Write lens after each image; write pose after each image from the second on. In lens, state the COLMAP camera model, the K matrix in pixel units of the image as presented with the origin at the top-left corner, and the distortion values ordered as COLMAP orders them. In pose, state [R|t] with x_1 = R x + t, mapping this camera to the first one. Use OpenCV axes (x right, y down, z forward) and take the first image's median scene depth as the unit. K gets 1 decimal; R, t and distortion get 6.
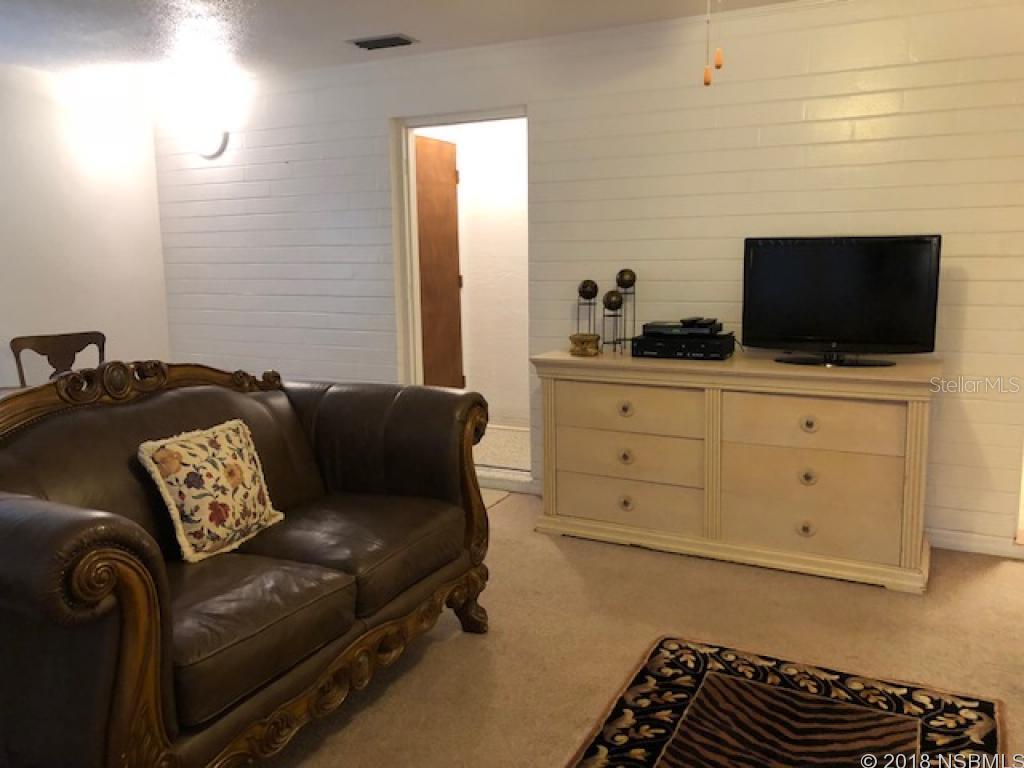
lens RADIAL K [[835.8, 0, 512.0], [0, 835.8, 384.0], [0, 0, 1]] dist [0.091909, -0.107393]
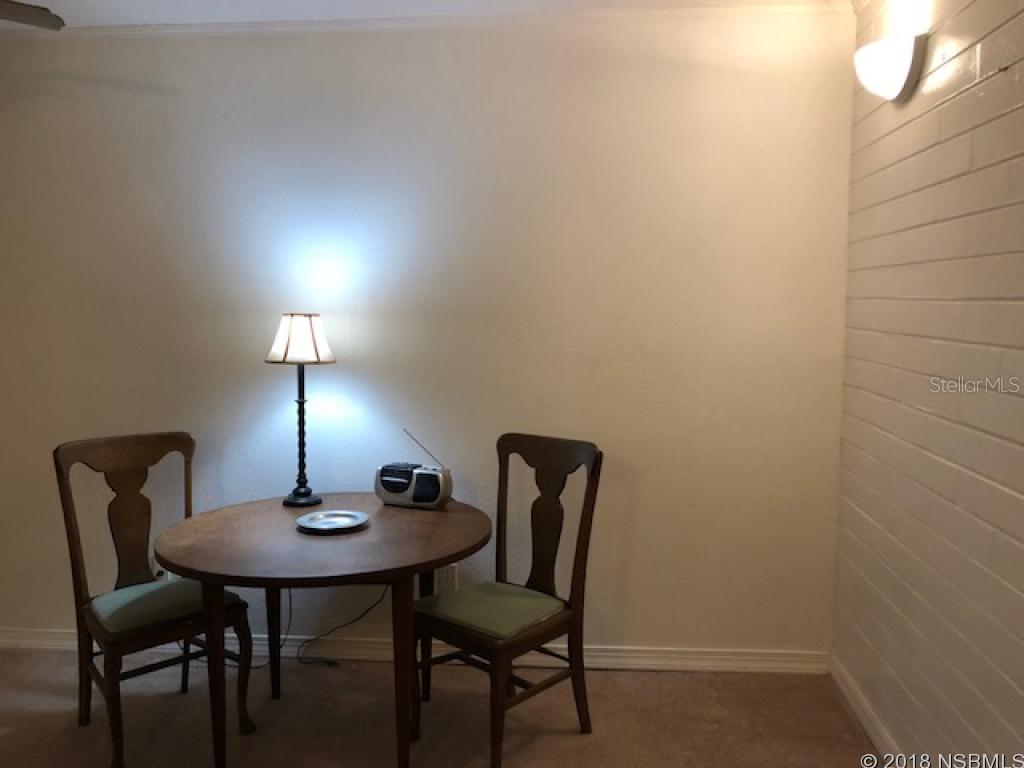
lens RADIAL K [[830.9, 0, 512.0], [0, 830.9, 384.0], [0, 0, 1]] dist [0.006133, -0.000218]
pose [[0.360025, 0.105807, -0.926923, 0.031668], [-0.151904, 0.986938, 0.053657, -0.228881], [0.920493, 0.121485, 0.371395, 1.343636]]
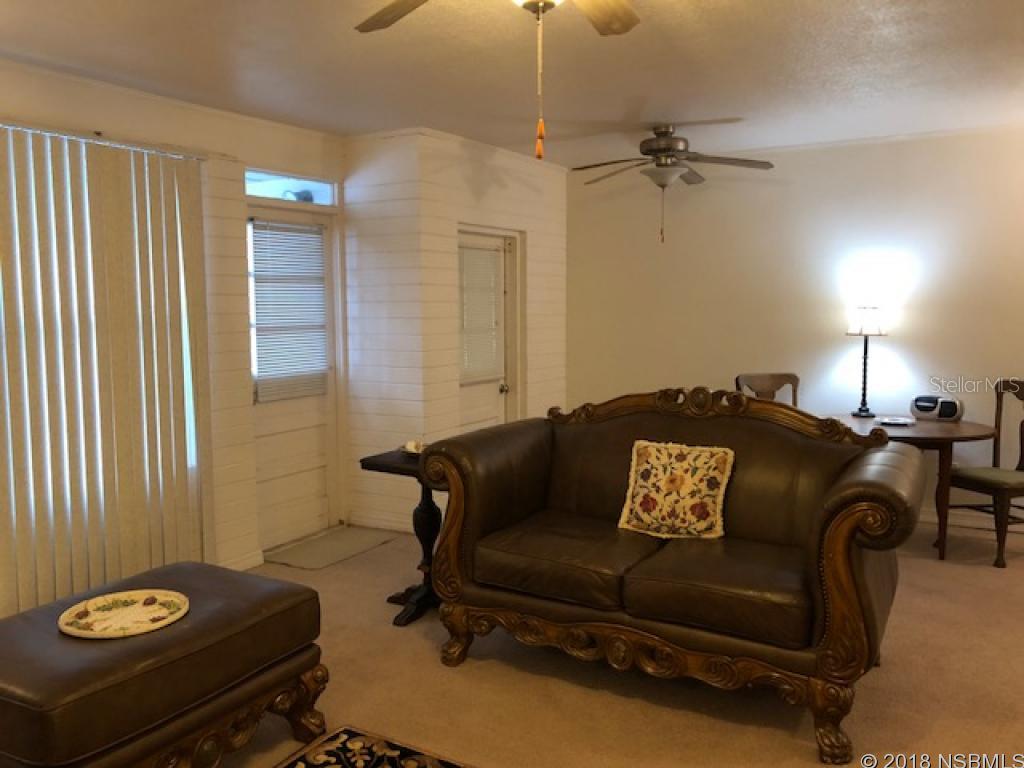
lens RADIAL K [[826.7, 0, 499.3], [0, 826.7, 382.7], [0, 0, 1]] dist [0.004672, -0.005271]
pose [[-0.088192, 0.109609, -0.990055, 0.909002], [-0.149701, 0.981180, 0.121962, -0.152837], [0.984790, 0.158968, -0.070124, 0.794510]]
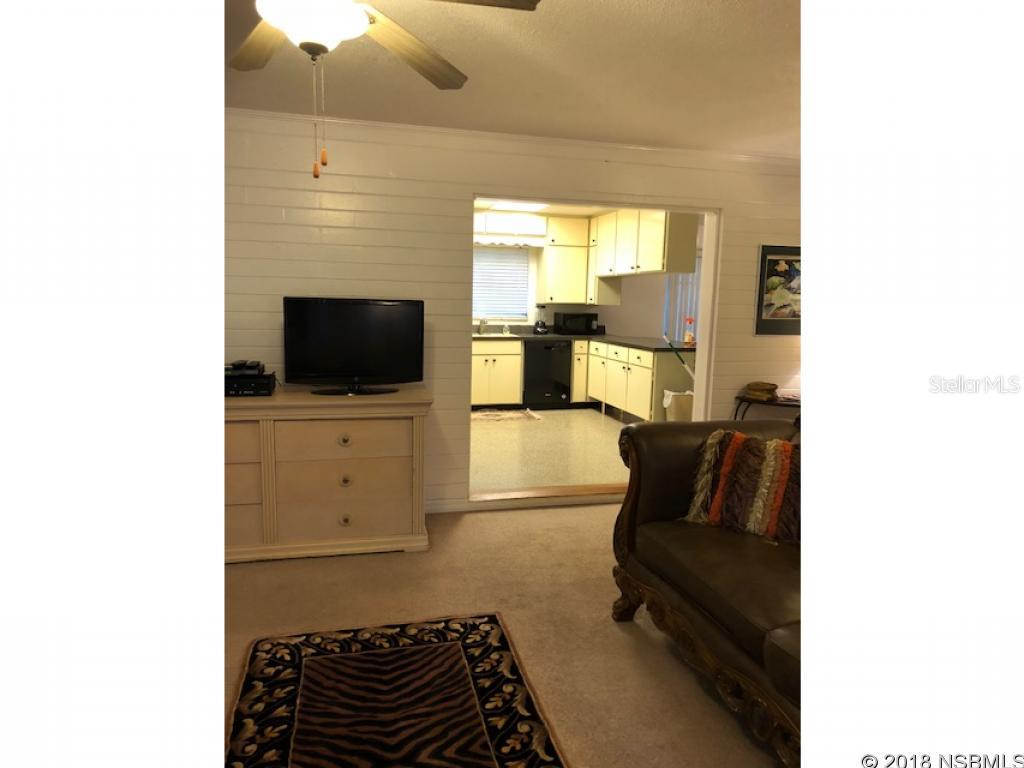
lens RADIAL K [[626.4, 0, 513.9], [0, 626.4, 382.1], [0, 0, 1]] dist [0.000149, -0.001691]
pose [[0.752168, -0.055819, 0.656603, -0.112015], [0.072086, 0.997396, 0.002214, -0.034639], [-0.655016, 0.045667, 0.754234, 0.120912]]
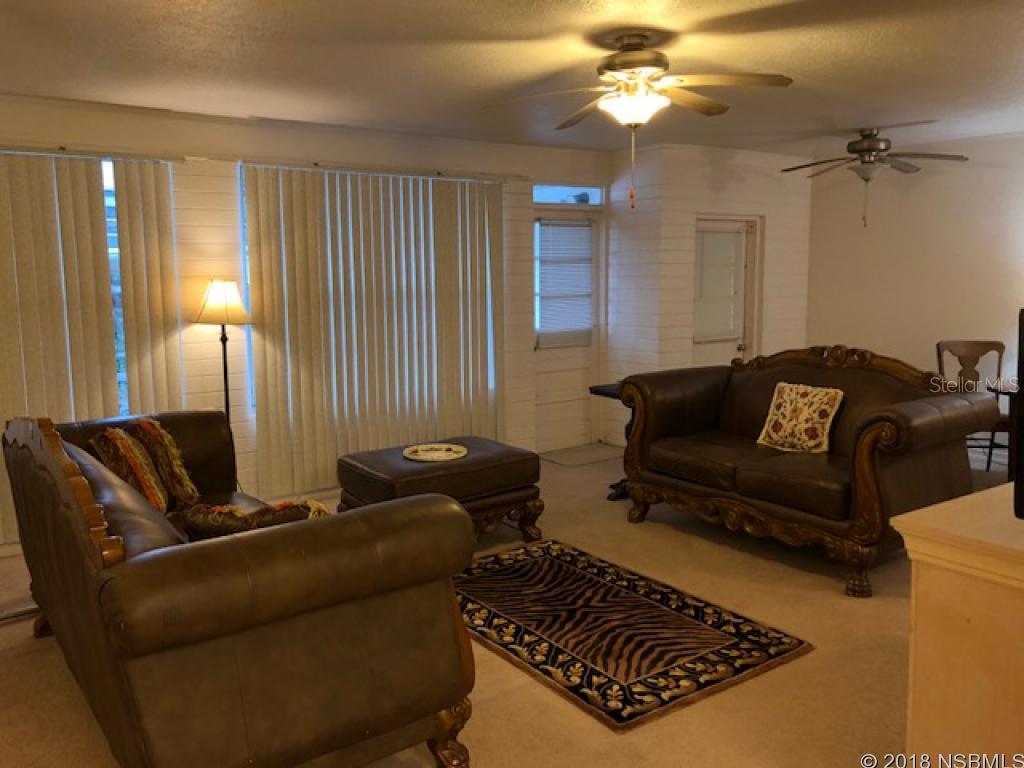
lens RADIAL K [[842.3, 0, 504.8], [0, 842.3, 382.6], [0, 0, 1]] dist [0.056091, -0.141019]
pose [[-0.476853, 0.136518, -0.868317, 1.490190], [-0.122567, 0.967887, 0.219483, -0.267126], [0.870395, 0.211088, -0.444807, 1.234234]]
